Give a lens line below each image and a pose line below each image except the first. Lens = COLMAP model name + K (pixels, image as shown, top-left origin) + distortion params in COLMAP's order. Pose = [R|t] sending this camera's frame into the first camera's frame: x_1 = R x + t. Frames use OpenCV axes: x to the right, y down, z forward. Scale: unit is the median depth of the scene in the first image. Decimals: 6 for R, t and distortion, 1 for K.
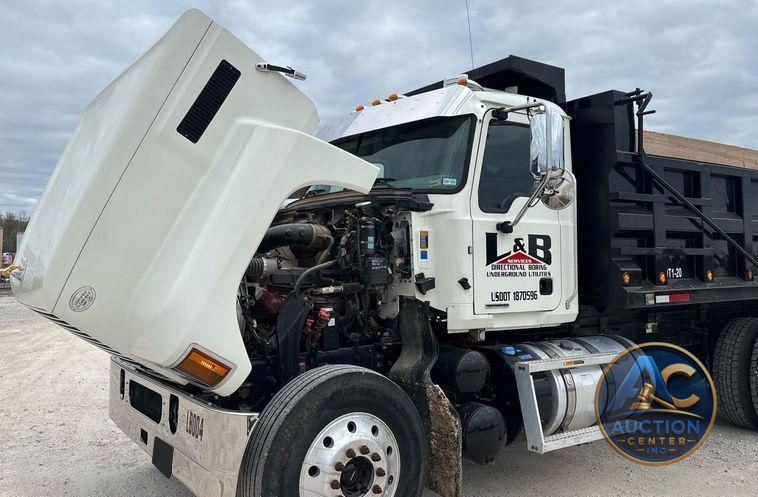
lens RADIAL K [[623.4, 0, 321.7], [0, 623.4, 226.8], [0, 0, 1]] dist [0.000323, 0.000174]
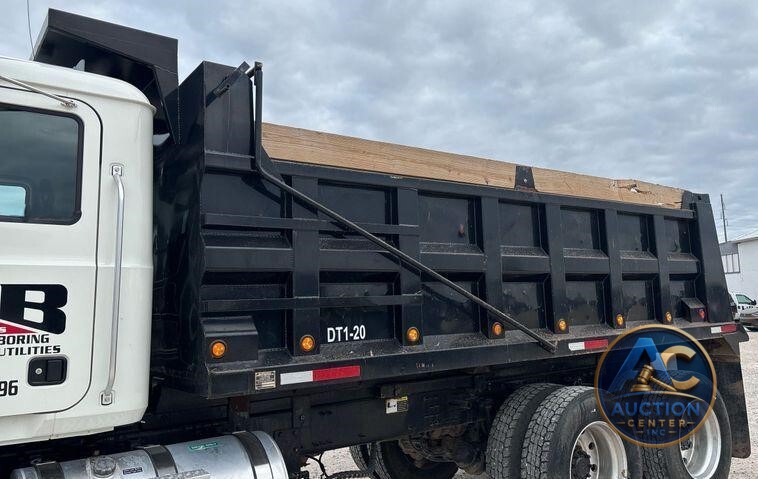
lens RADIAL K [[606.6, 0, 380.9], [0, 606.6, 221.8], [0, 0, 1]] dist [0.034430, -0.013927]
pose [[0.995970, -0.019486, 0.087539, 0.554566], [0.027367, 0.995589, -0.089745, 0.013152], [-0.085404, 0.091779, 0.992110, 0.332382]]
